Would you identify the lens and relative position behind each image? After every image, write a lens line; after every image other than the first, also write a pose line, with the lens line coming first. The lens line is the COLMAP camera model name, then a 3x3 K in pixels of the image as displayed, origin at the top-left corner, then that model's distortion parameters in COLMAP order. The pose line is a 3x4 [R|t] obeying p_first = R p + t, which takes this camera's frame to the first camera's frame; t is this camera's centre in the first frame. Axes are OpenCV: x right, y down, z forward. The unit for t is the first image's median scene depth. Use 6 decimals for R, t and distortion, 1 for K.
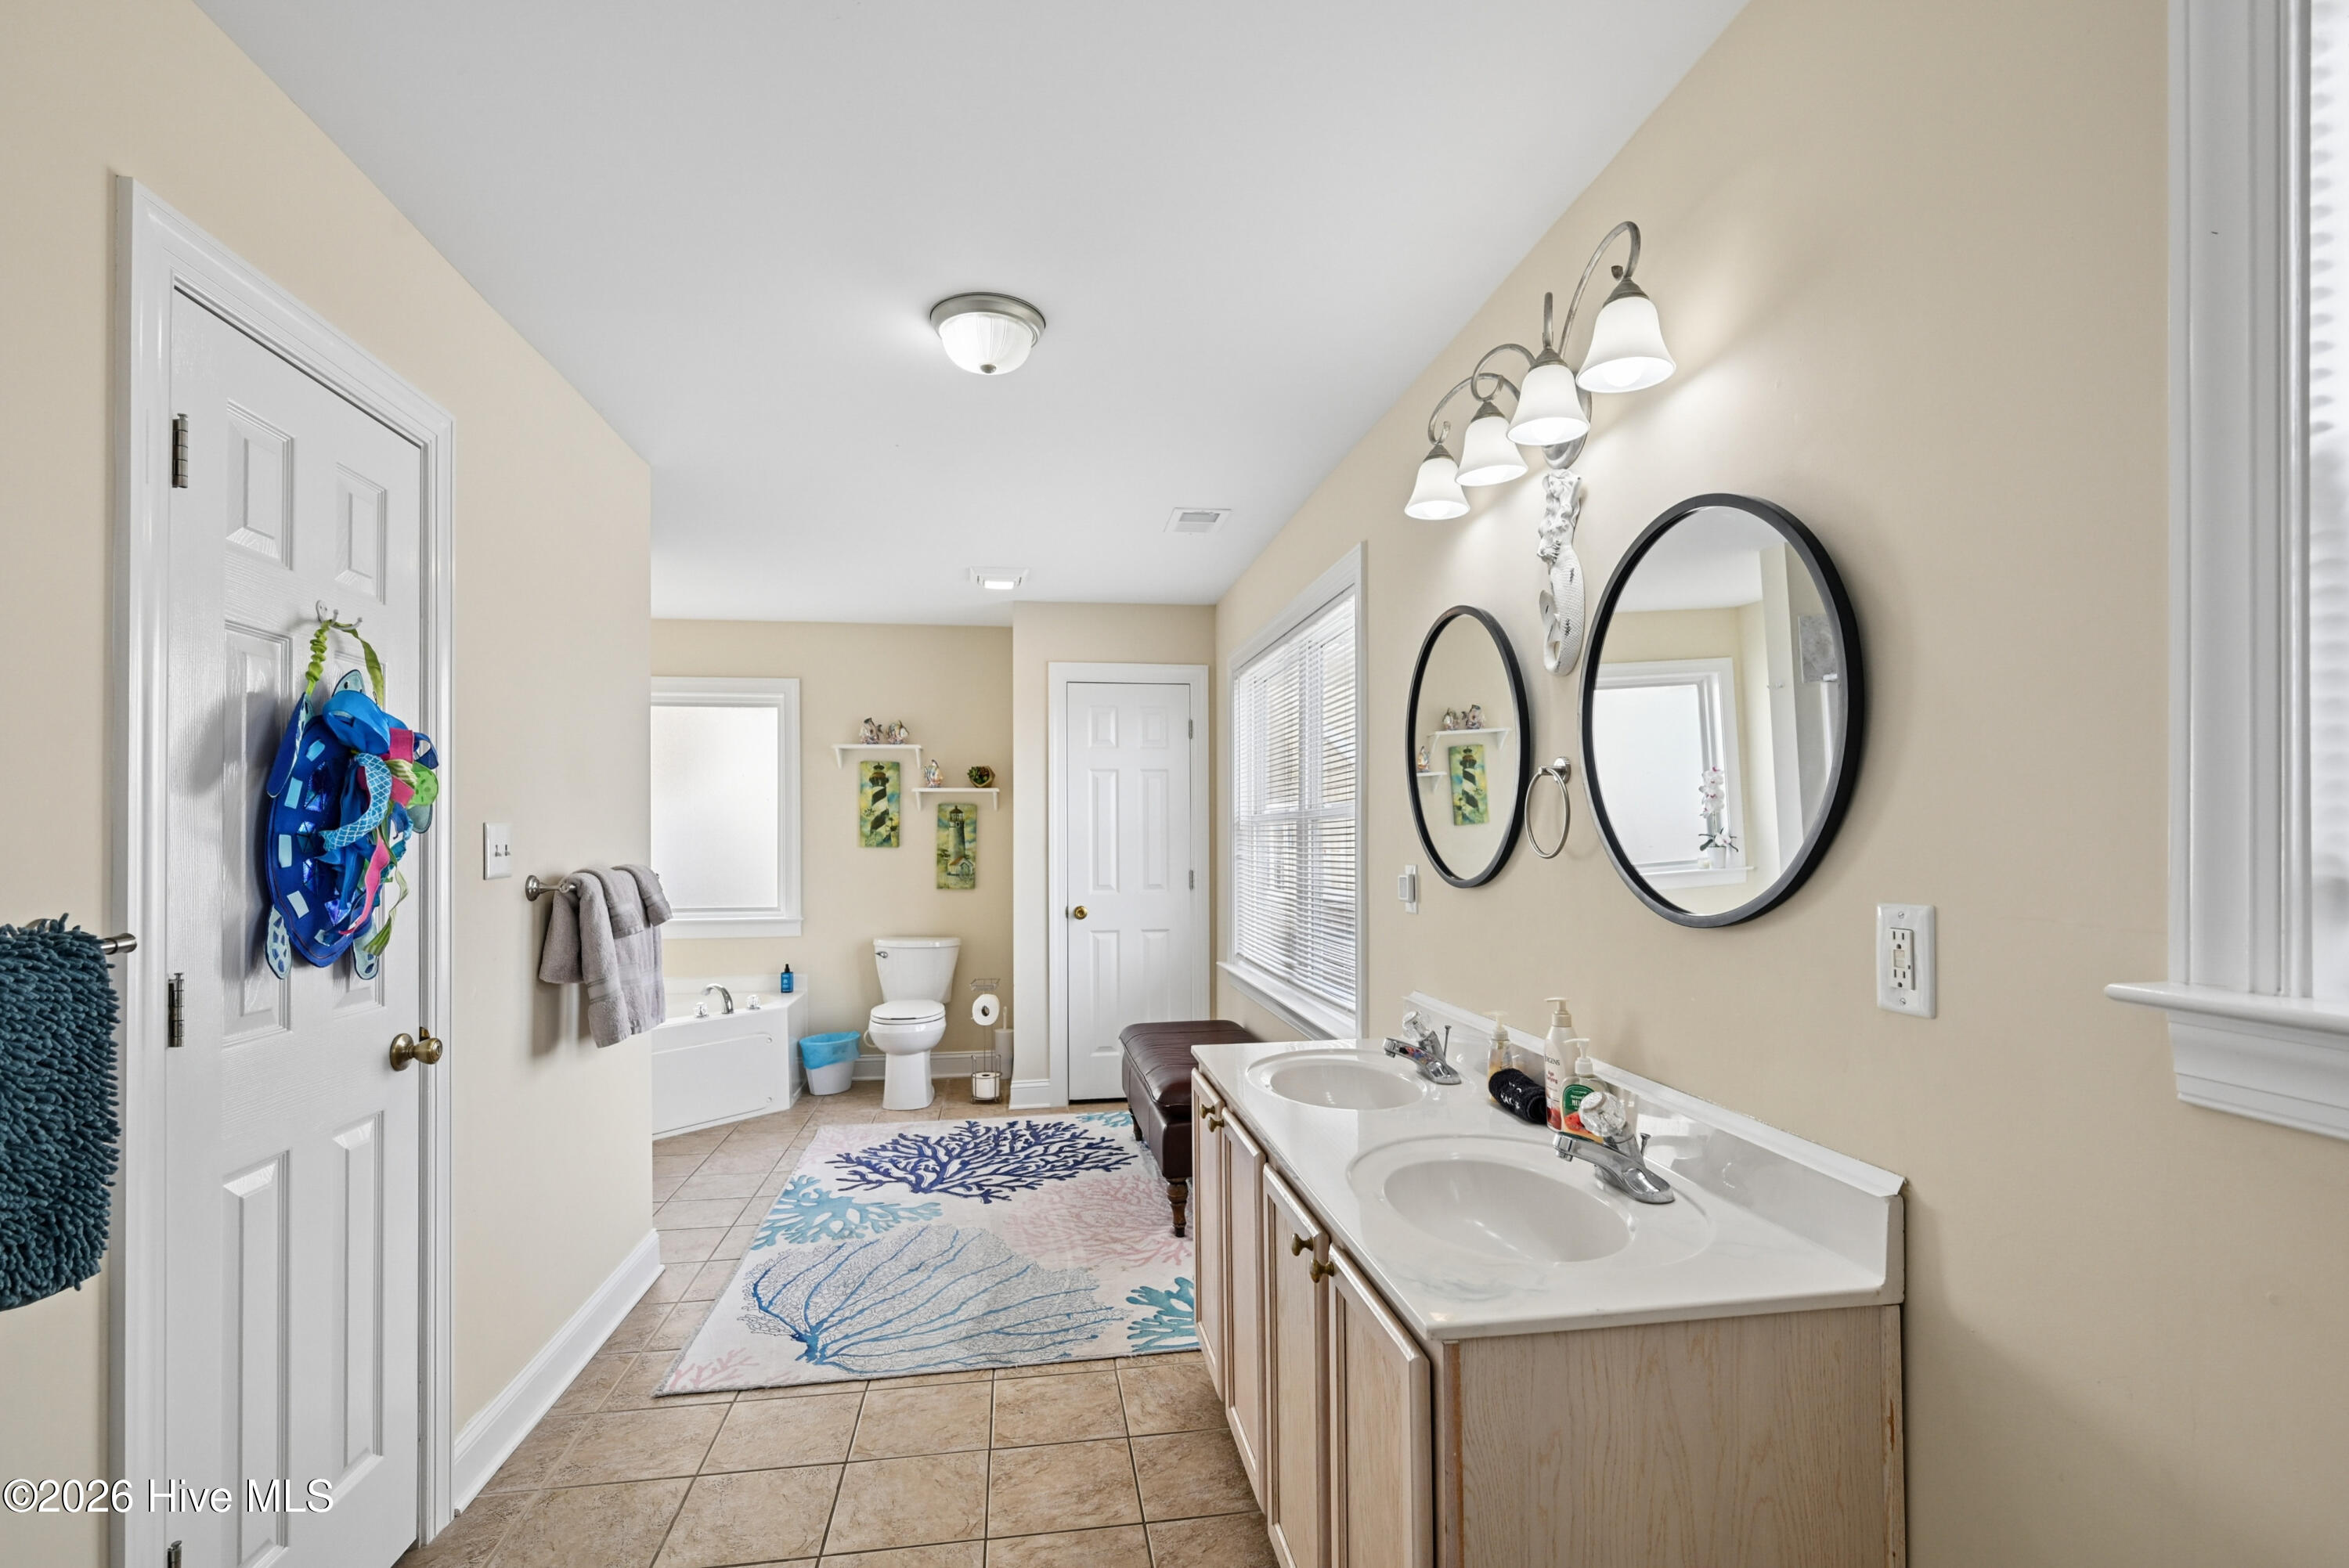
lens RADIAL K [[1068.0, 0, 1171.1], [0, 1068.0, 831.9], [0, 0, 1]] dist [0.000146, 0.000375]
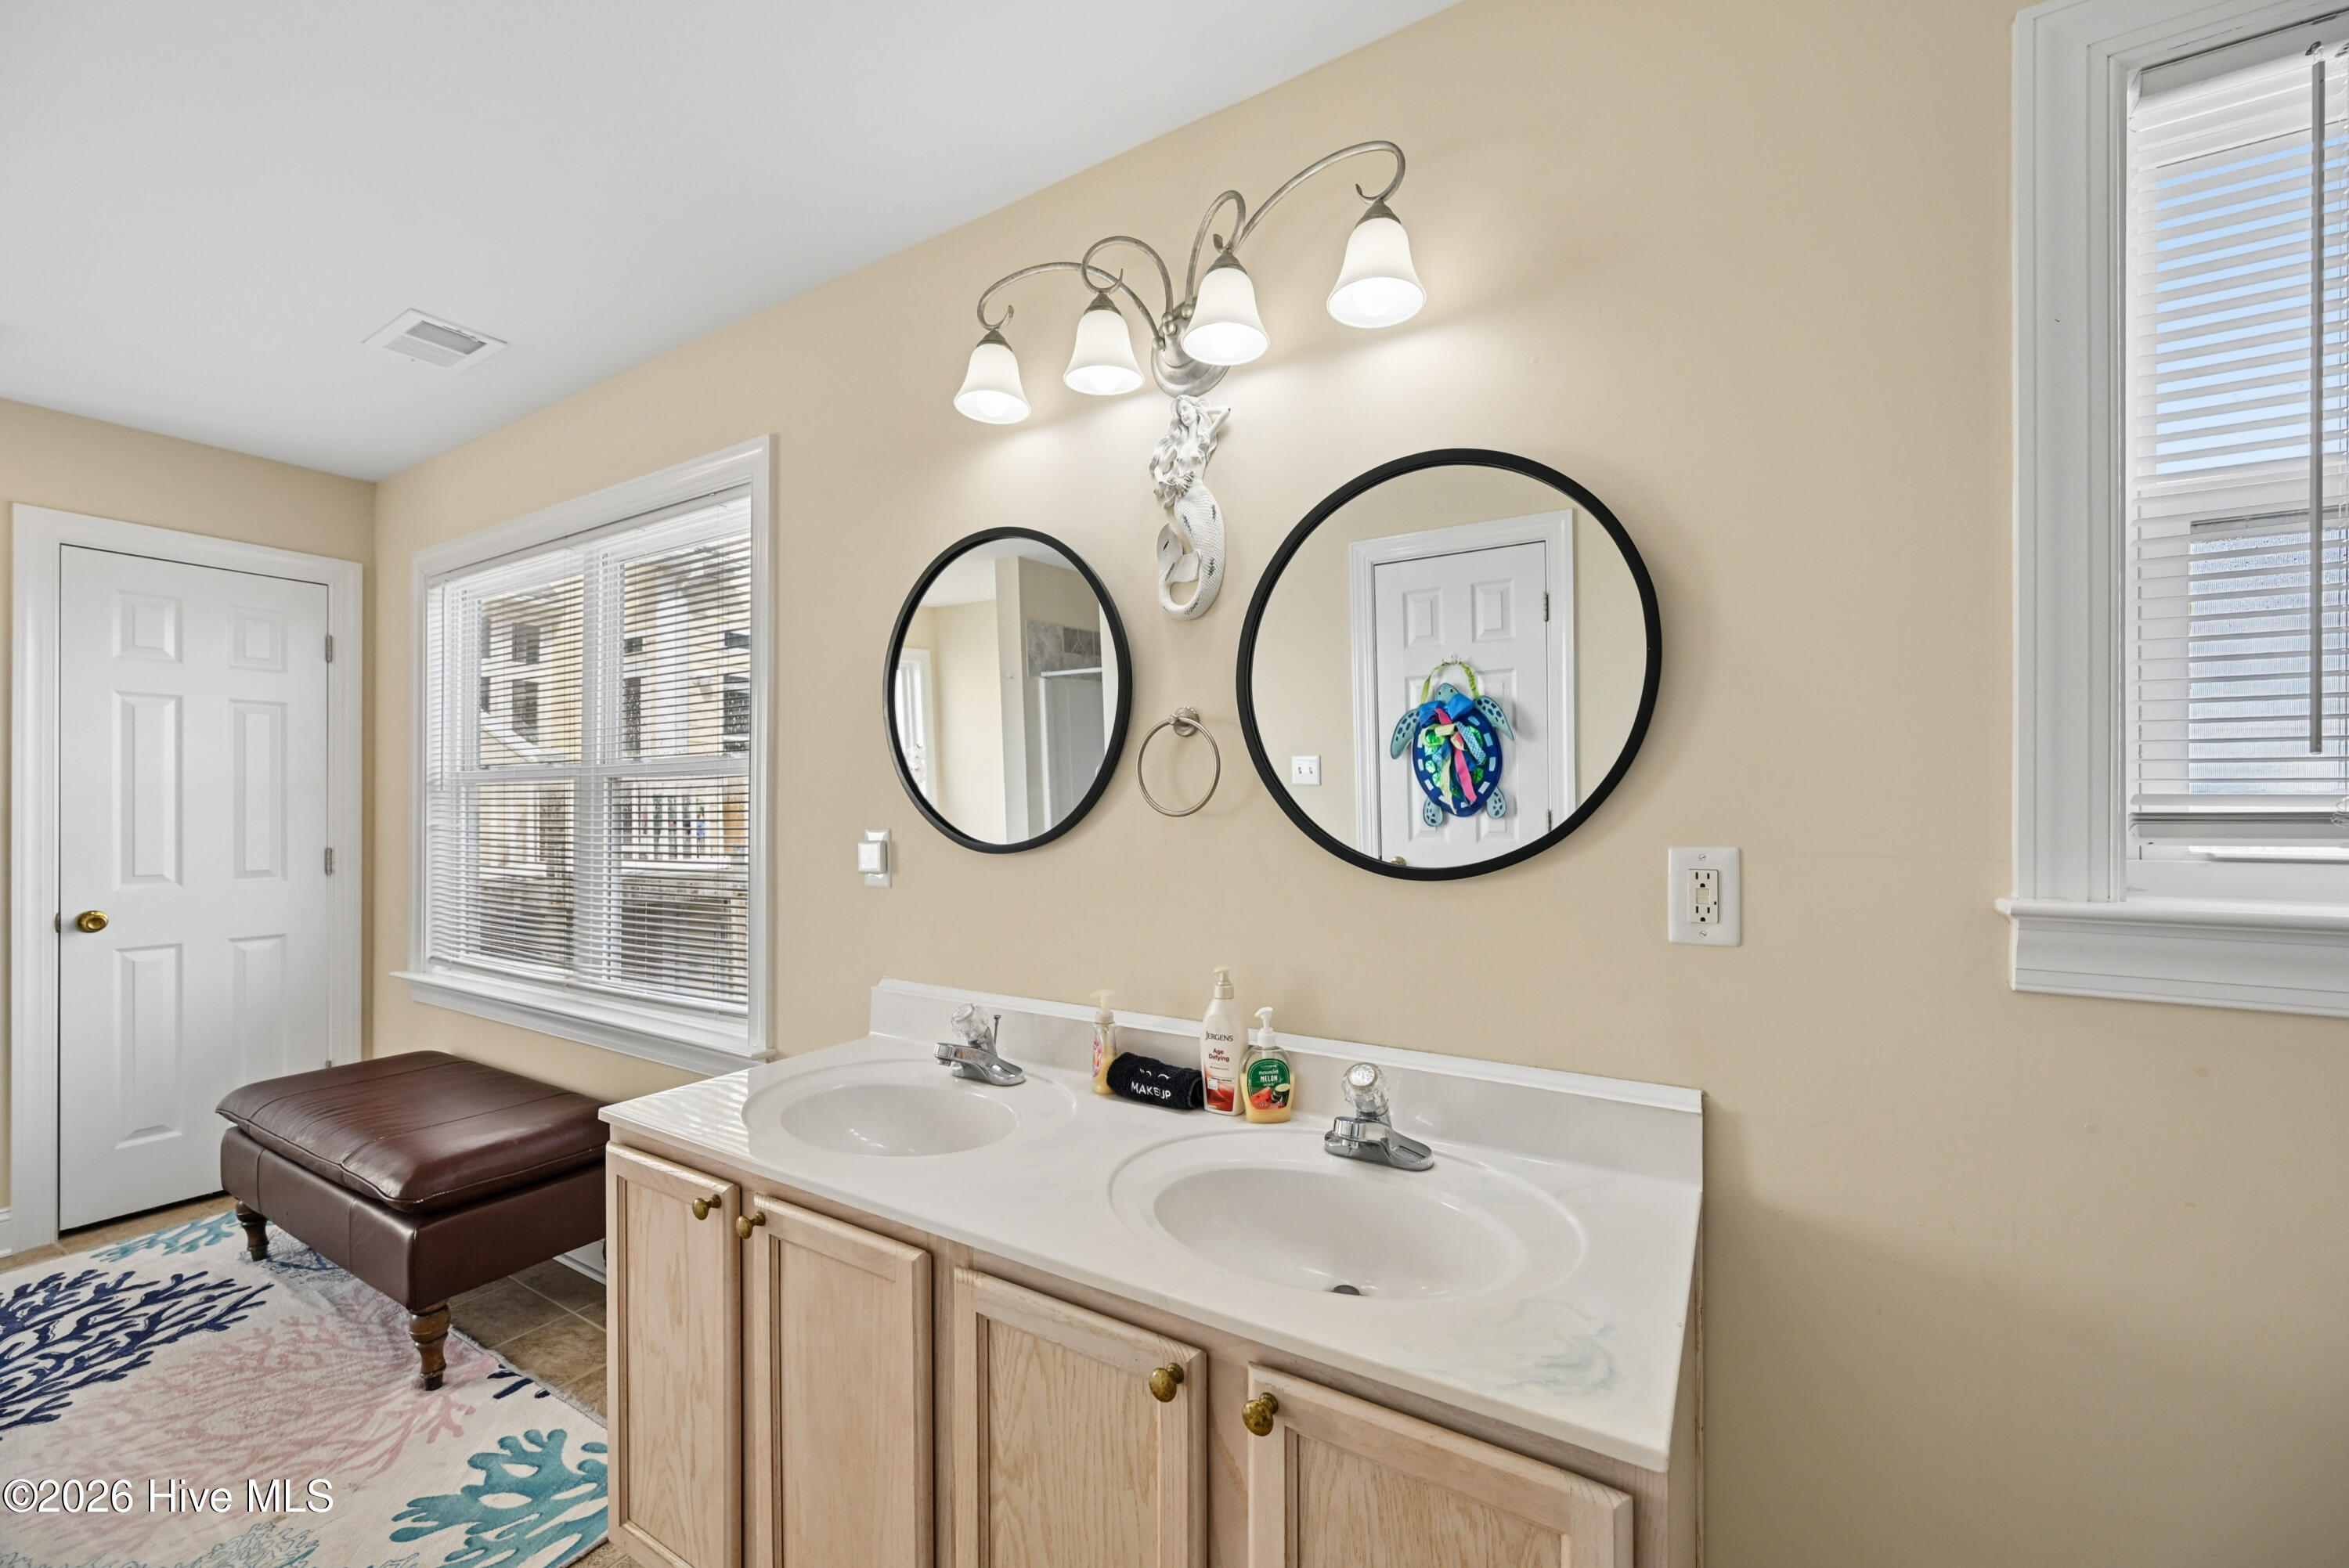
lens RADIAL K [[928.9, 0, 1172.0], [0, 928.9, 806.4], [0, 0, 1]] dist [-0.002120, 0.000311]
pose [[0.643169, 0.003193, 0.765718, -0.112660], [-0.004649, 0.999989, -0.000264, 0.007256], [-0.765710, -0.003390, 0.643177, 0.212507]]
